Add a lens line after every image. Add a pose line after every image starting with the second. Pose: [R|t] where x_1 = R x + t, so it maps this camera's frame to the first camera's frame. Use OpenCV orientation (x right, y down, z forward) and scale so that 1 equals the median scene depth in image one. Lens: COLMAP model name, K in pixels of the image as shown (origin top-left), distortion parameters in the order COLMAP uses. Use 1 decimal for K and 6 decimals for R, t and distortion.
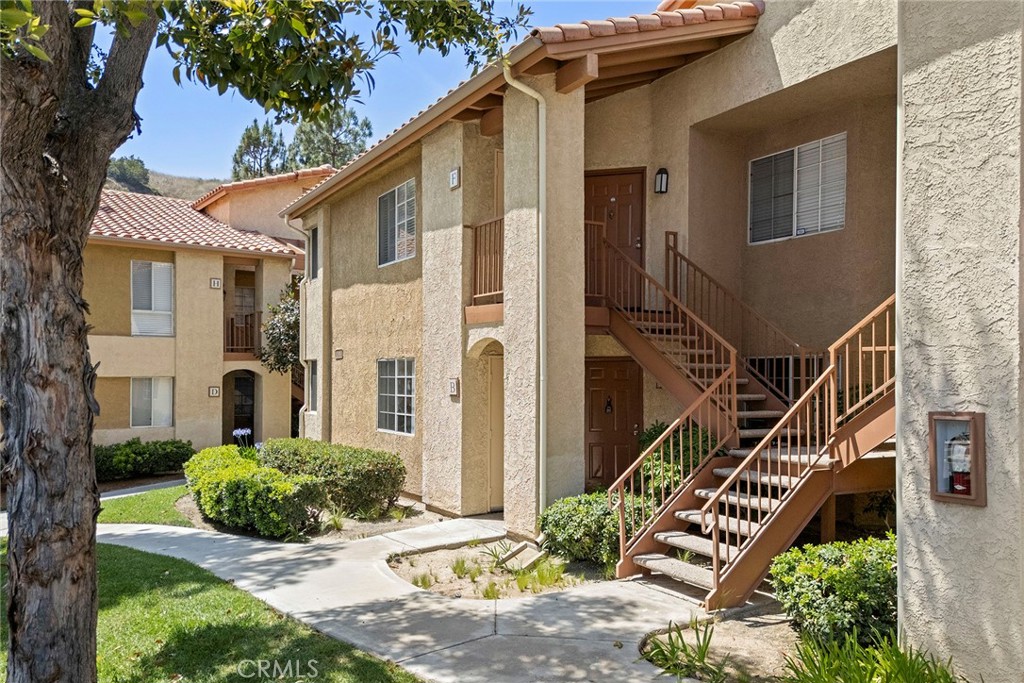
lens RADIAL K [[687.1, 0, 512.9], [0, 687.1, 339.4], [0, 0, 1]] dist [0.039952, -0.001042]
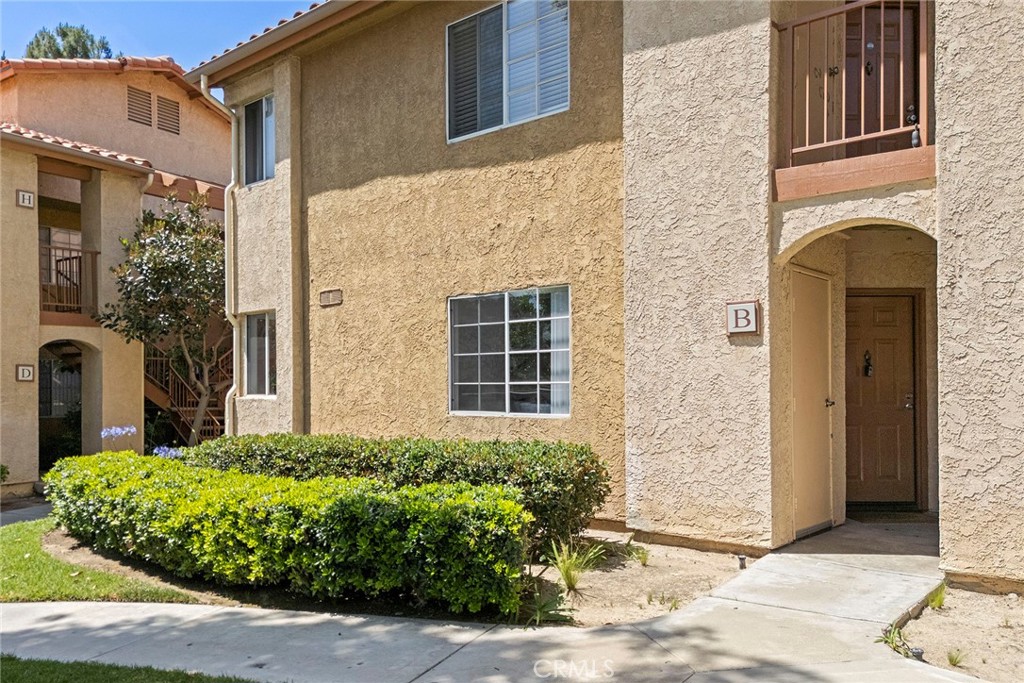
lens RADIAL K [[779.5, 0, 512.4], [0, 779.5, 348.1], [0, 0, 1]] dist [0.036050, -0.005138]
pose [[0.963666, 0.015035, 0.266688, -0.325944], [-0.016153, 0.999868, 0.002002, 0.072256], [-0.266623, -0.006237, 0.963781, 0.335951]]
